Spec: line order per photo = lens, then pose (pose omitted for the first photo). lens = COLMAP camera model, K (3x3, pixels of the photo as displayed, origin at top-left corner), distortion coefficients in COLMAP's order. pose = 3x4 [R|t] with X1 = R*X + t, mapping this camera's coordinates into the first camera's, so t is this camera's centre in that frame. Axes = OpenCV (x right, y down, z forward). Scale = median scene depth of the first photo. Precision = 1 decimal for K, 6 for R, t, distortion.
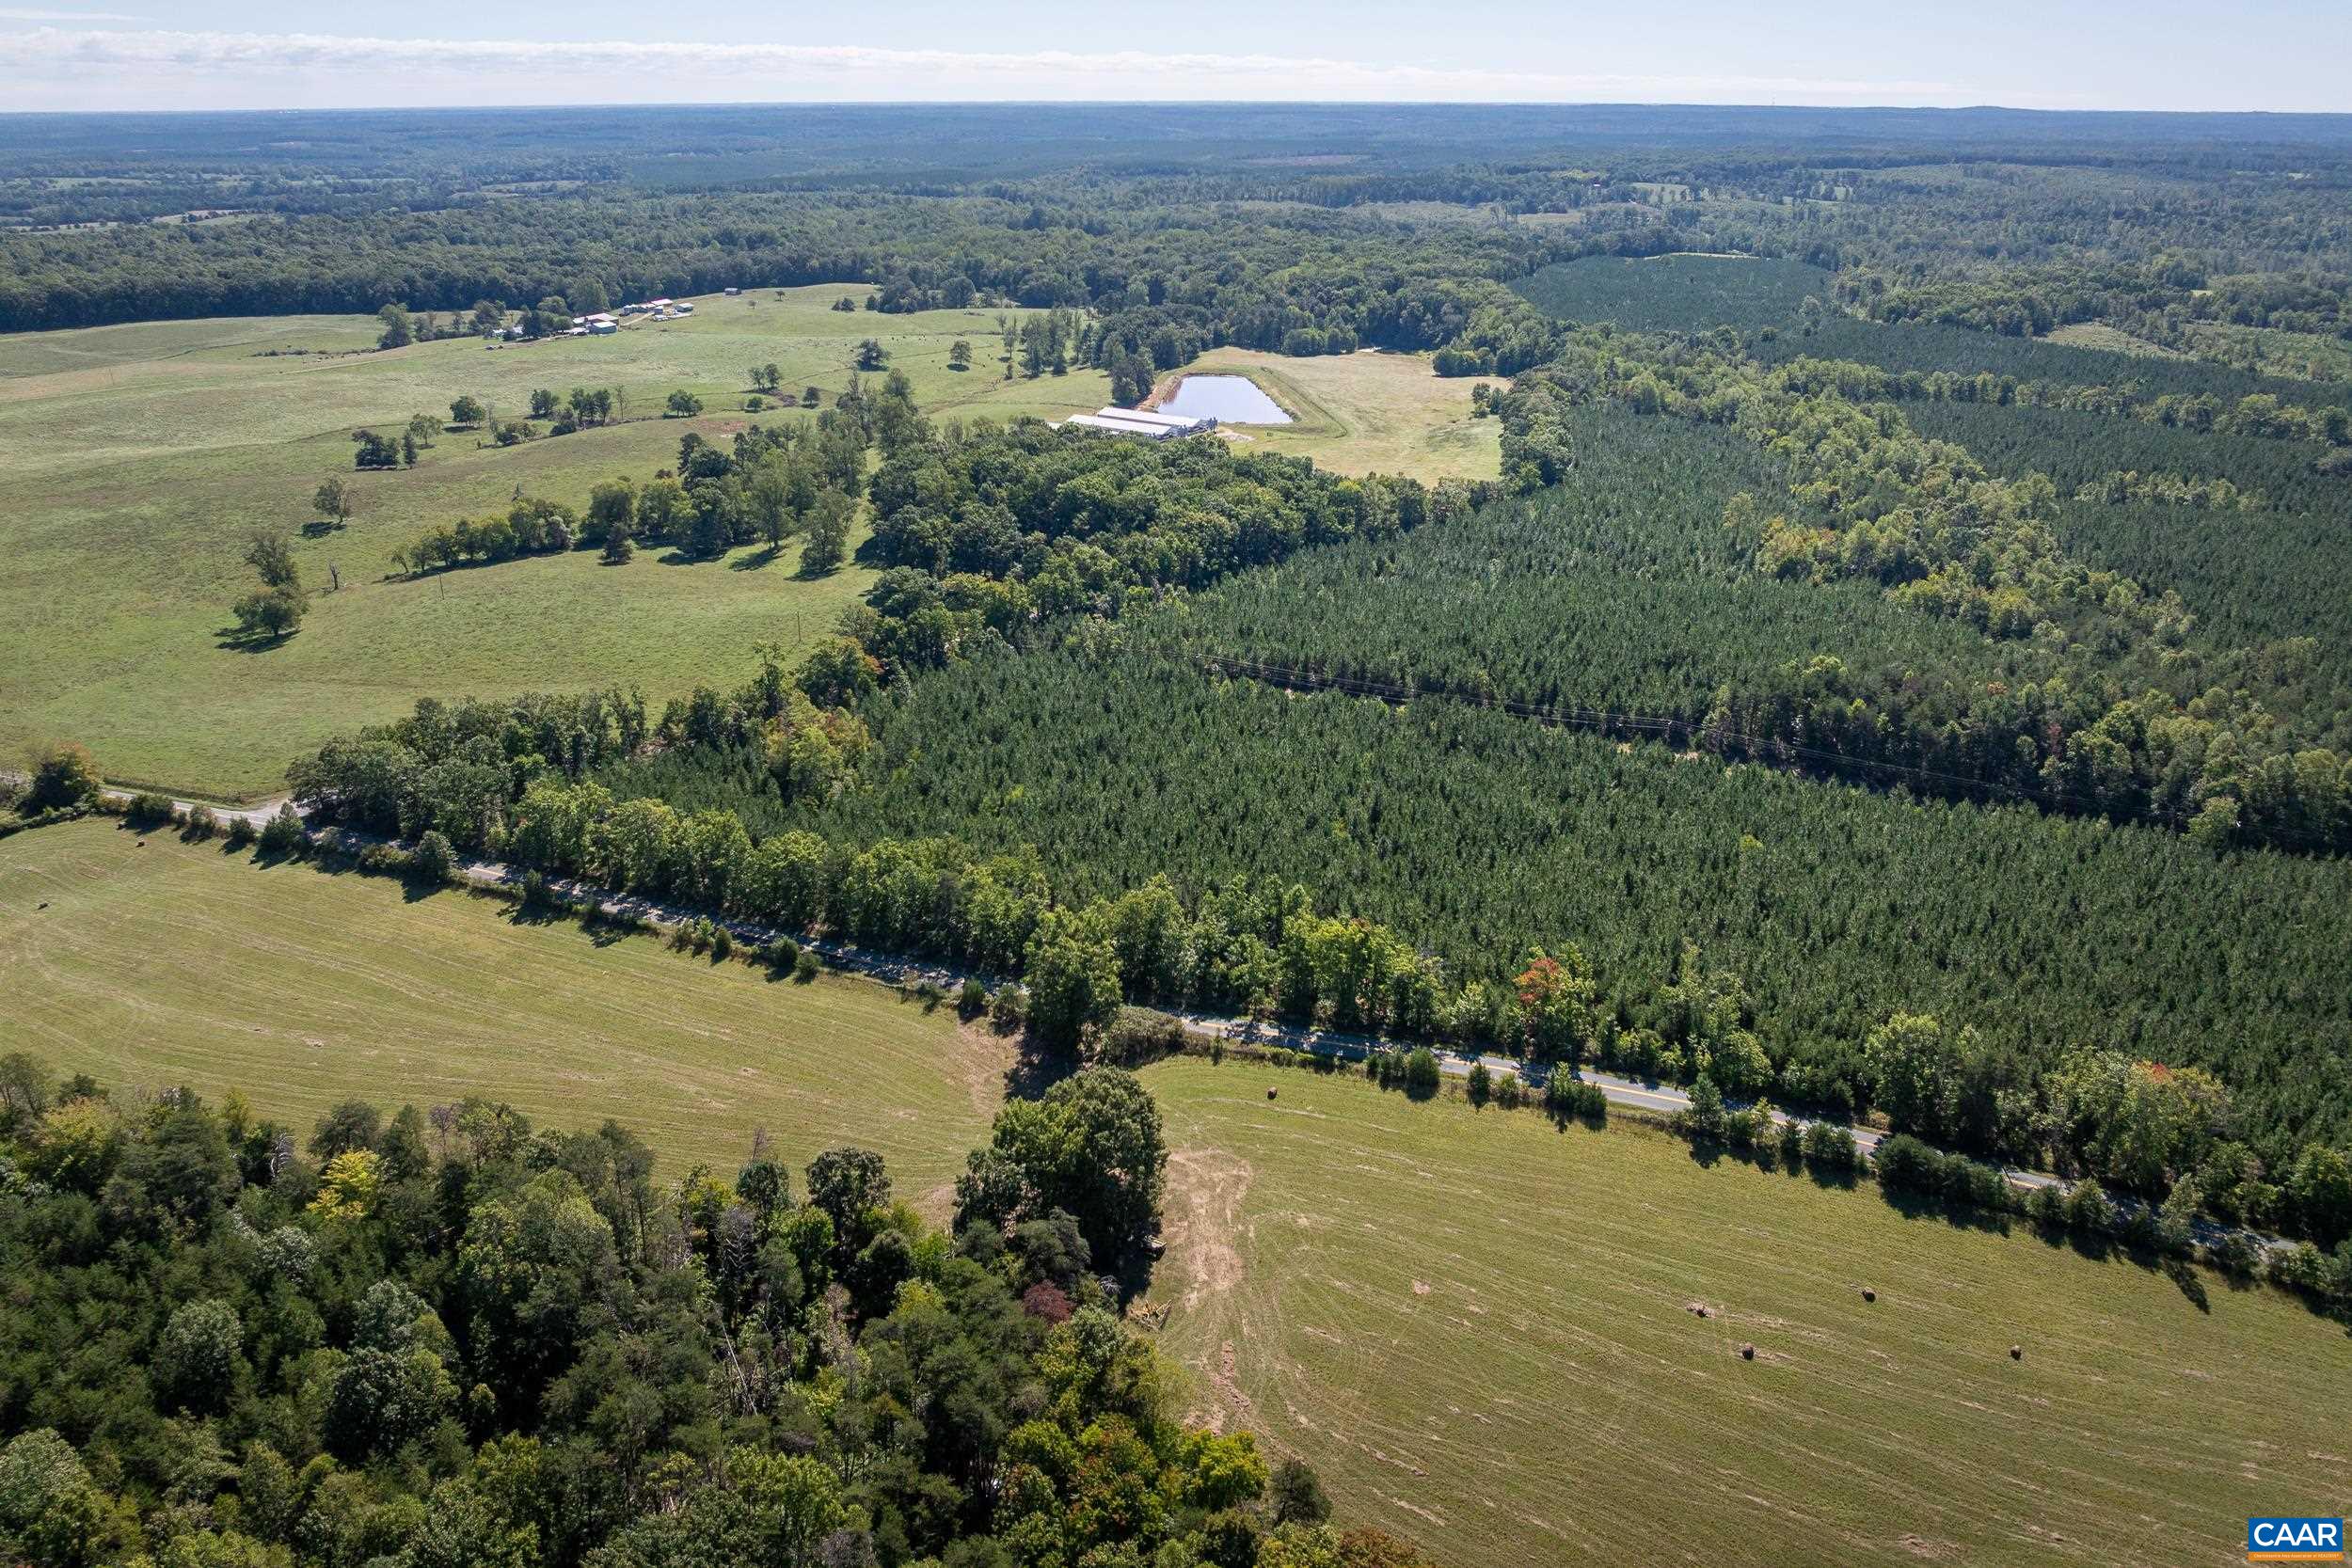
lens RADIAL K [[1612.9, 0, 1176.0], [0, 1612.9, 784.0], [0, 0, 1]] dist [-0.031708, -0.001635]
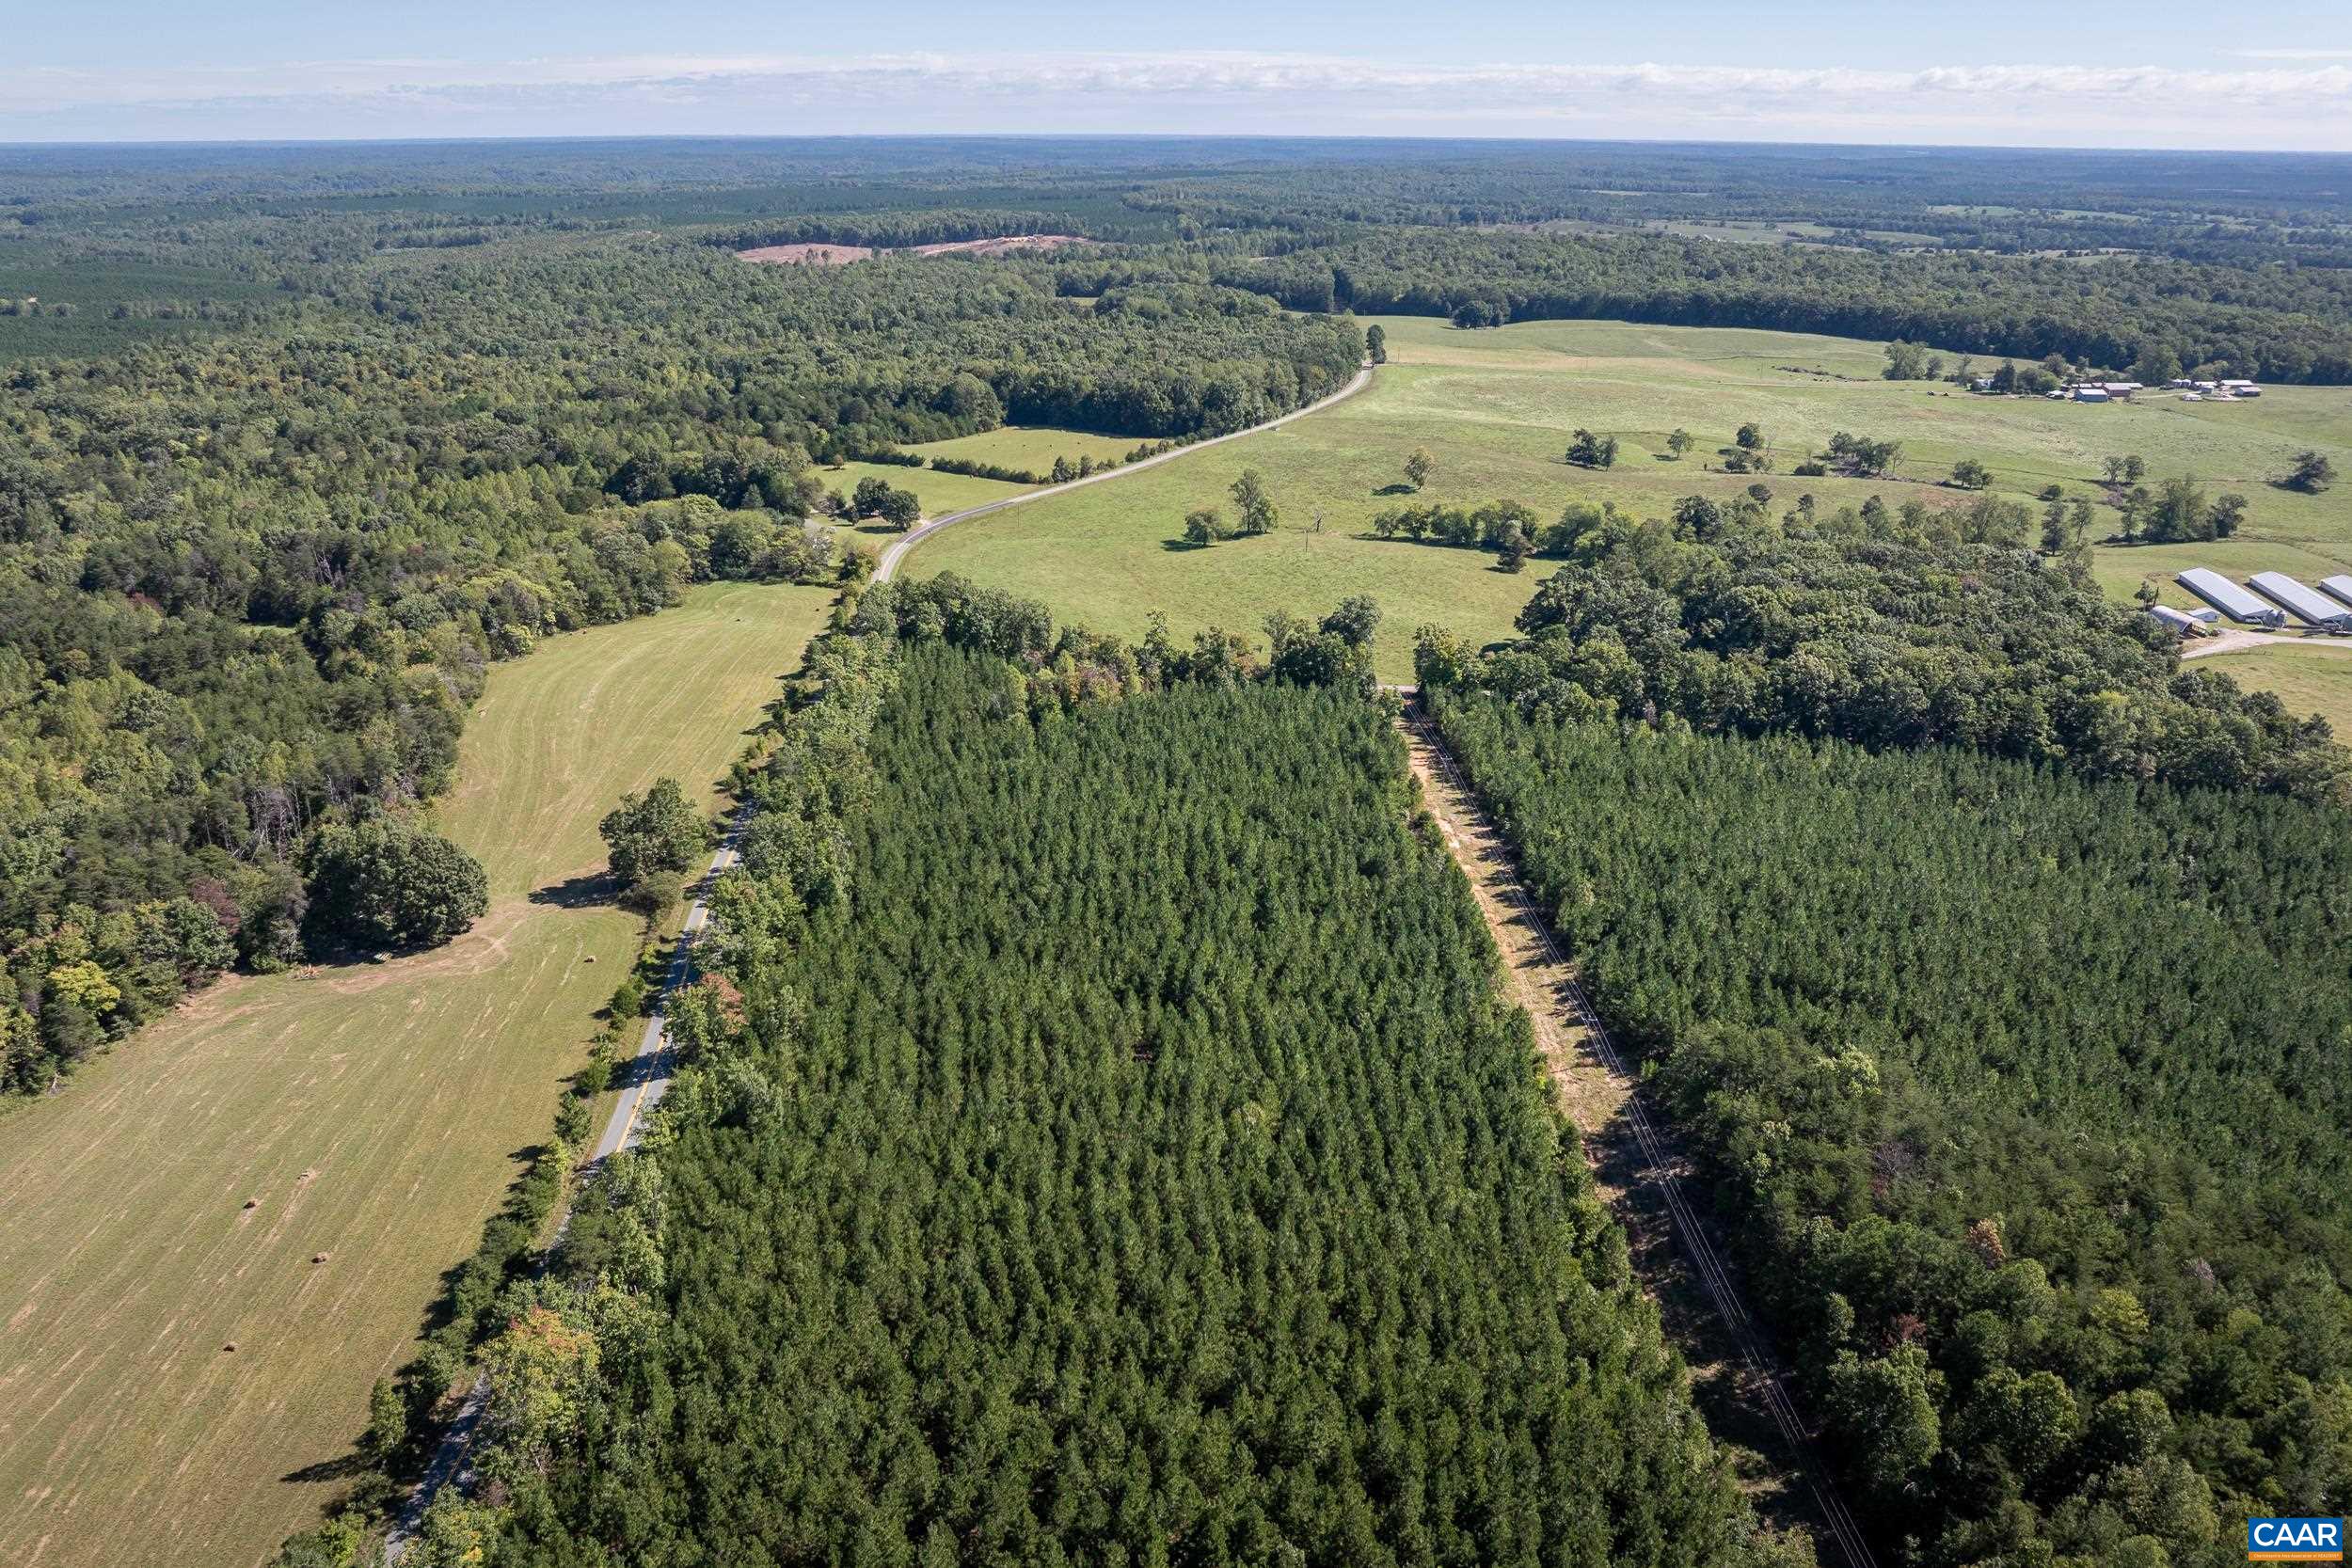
lens RADIAL K [[1631.4, 0, 1176.0], [0, 1631.4, 784.0], [0, 0, 1]] dist [-0.035040, -0.003898]
pose [[0.430338, 0.336379, -0.837650, 0.486292], [-0.356992, 0.915739, 0.184335, -0.123270], [0.829075, 0.219709, 0.514162, 0.280258]]
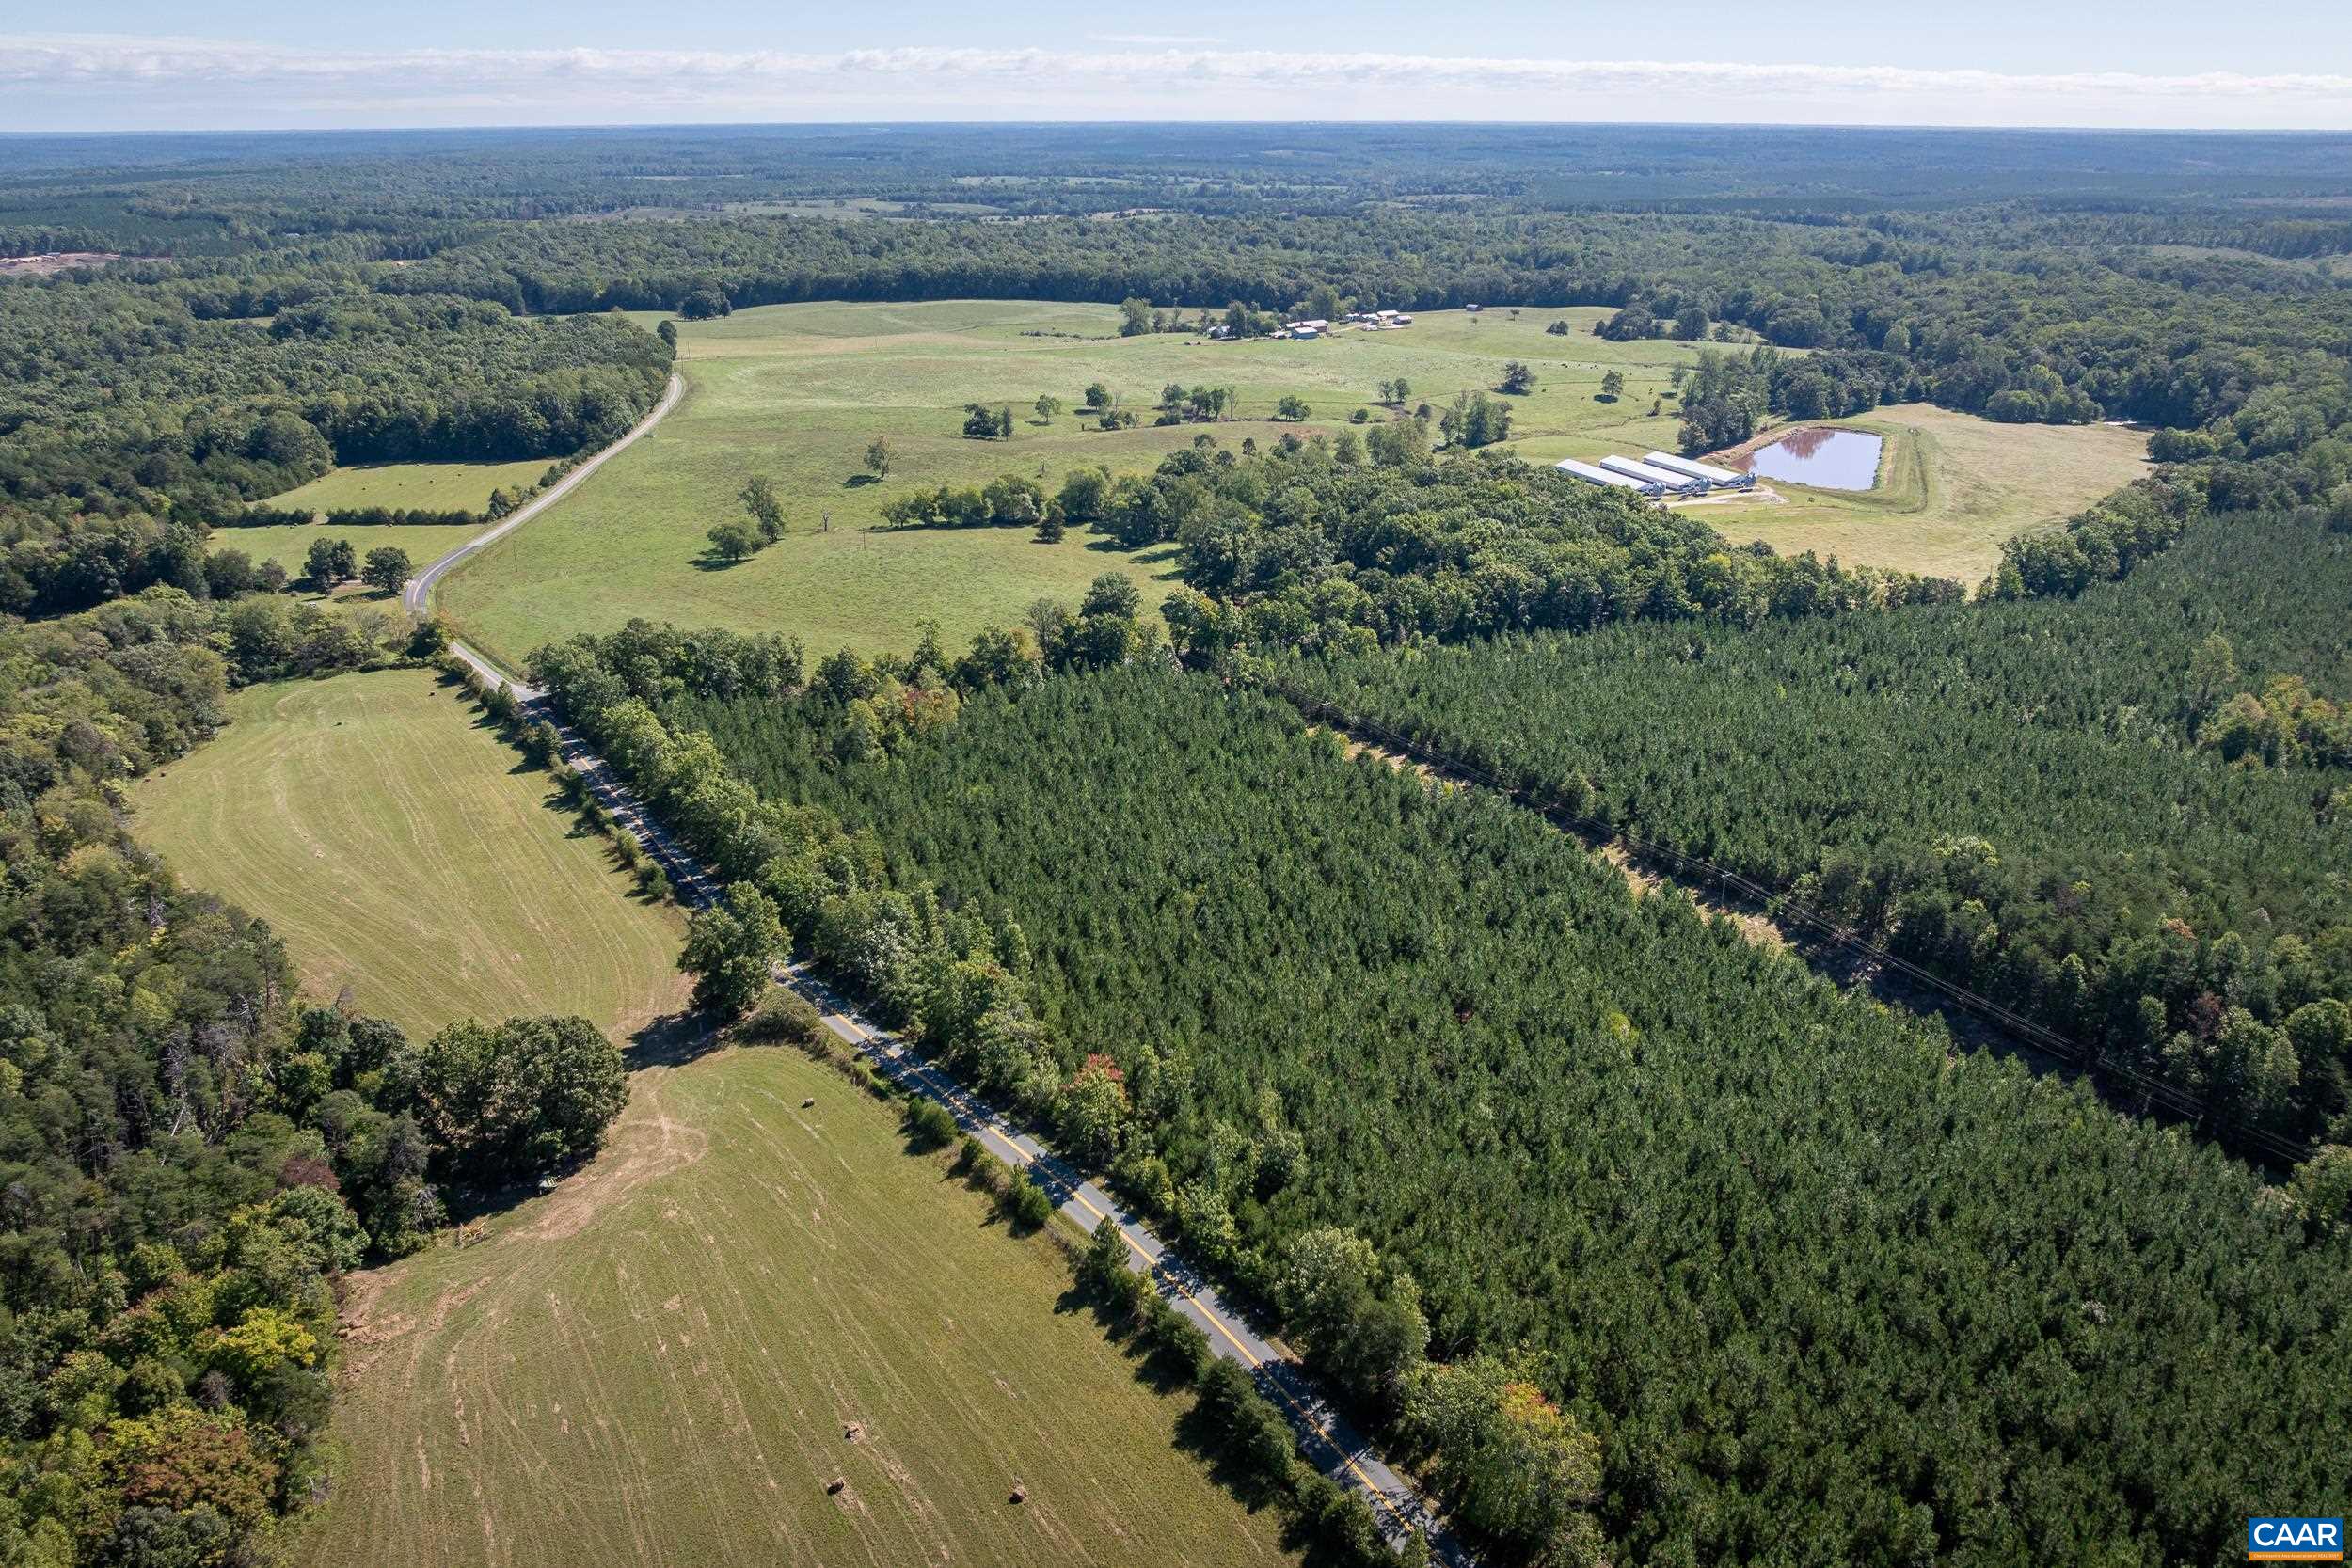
lens RADIAL K [[1631.4, 0, 1176.0], [0, 1631.4, 784.0], [0, 0, 1]] dist [-0.035040, -0.003898]
pose [[0.851290, 0.197403, -0.486146, 0.282718], [-0.204148, 0.978135, 0.039694, -0.036406], [0.483352, 0.065455, 0.872976, 0.081662]]
